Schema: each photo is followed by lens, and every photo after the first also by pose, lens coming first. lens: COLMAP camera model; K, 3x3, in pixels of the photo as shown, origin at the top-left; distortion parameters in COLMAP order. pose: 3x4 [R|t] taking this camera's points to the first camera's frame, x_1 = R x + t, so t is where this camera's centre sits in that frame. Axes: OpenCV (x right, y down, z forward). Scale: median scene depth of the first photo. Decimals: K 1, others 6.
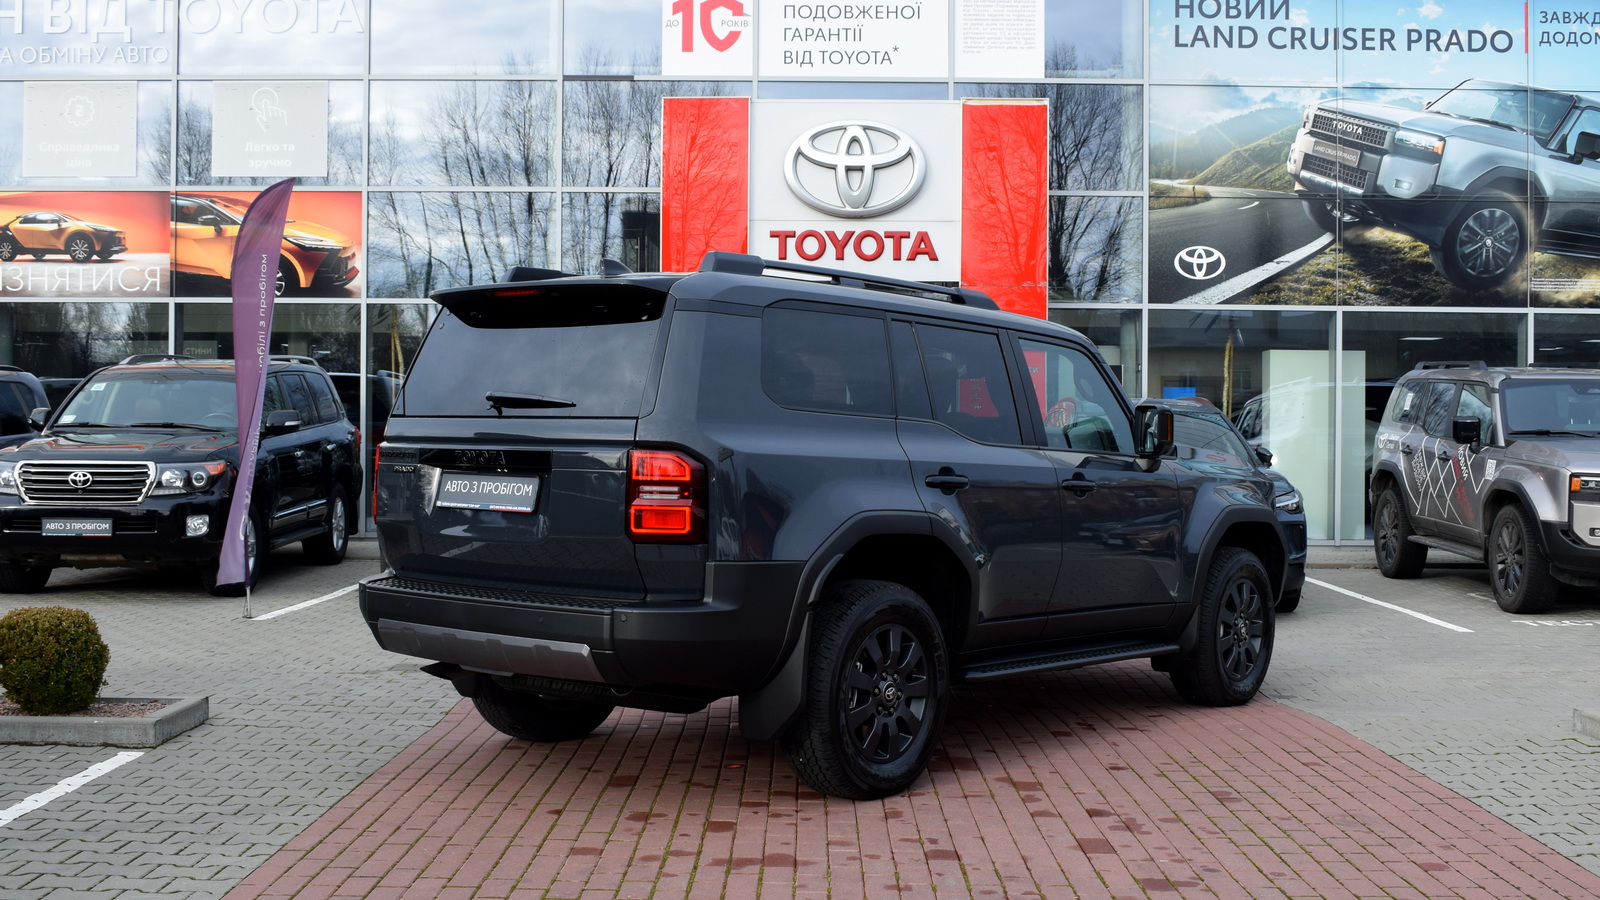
lens RADIAL K [[1759.5, 0, 800.0], [0, 1759.5, 450.0], [0, 0, 1]] dist [-0.069799, 0.018503]
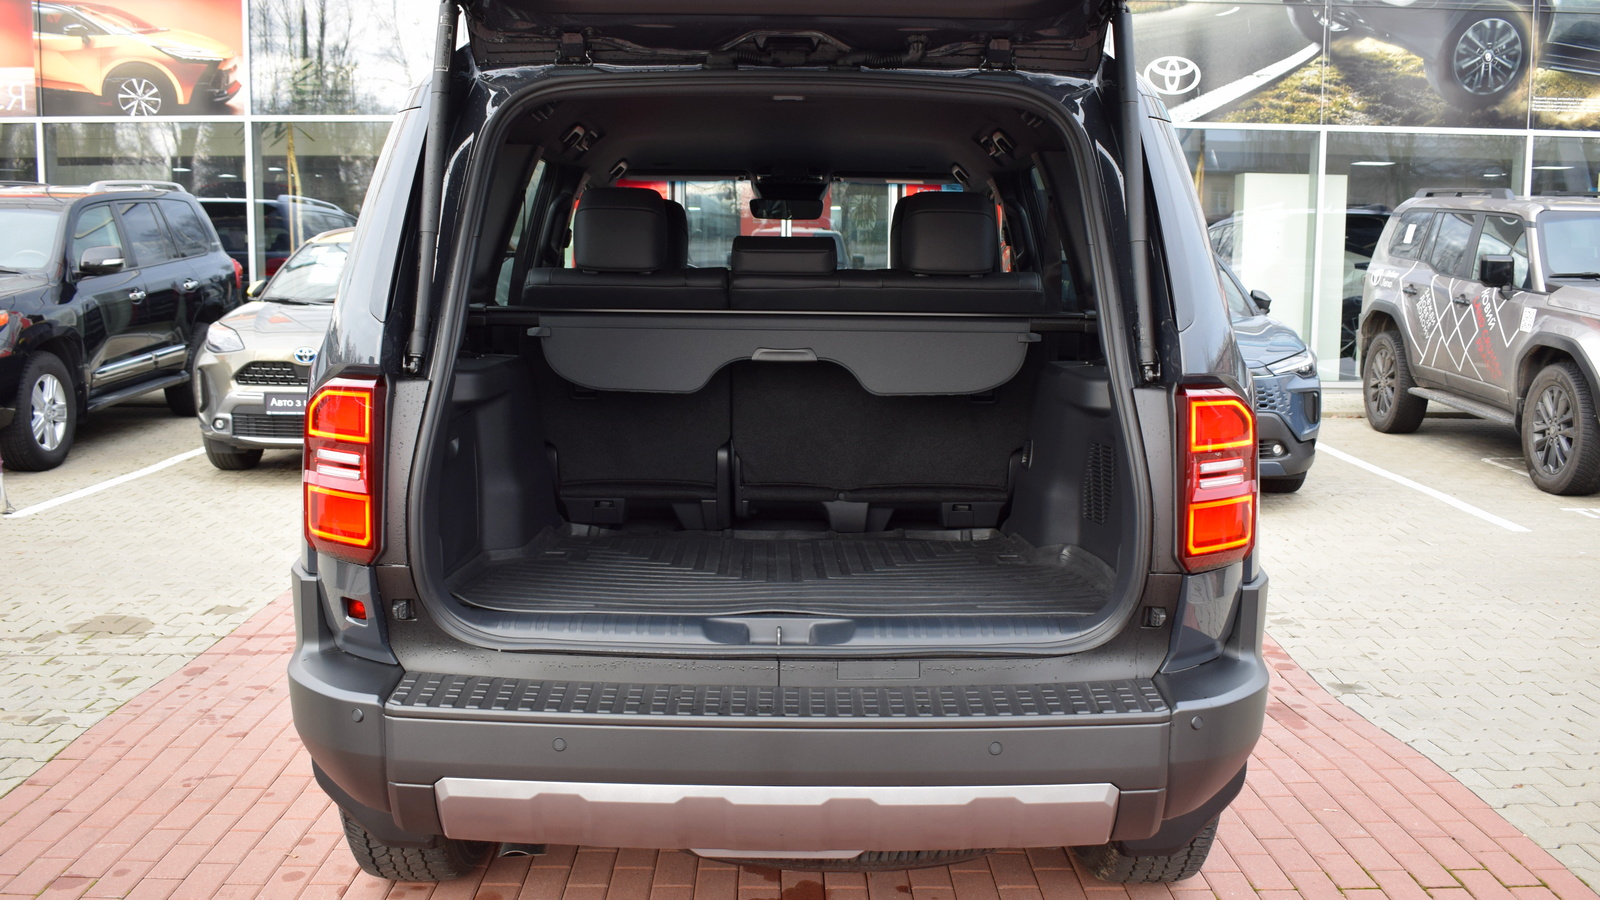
lens RADIAL K [[1507.9, 0, 800.0], [0, 1507.9, 450.0], [0, 0, 1]] dist [-0.079671, 0.007007]
pose [[0.999940, -0.000859, 0.010955, 0.027675], [-0.000521, 0.992108, 0.125386, -0.011699], [-0.010976, -0.125384, 0.992048, 0.214243]]
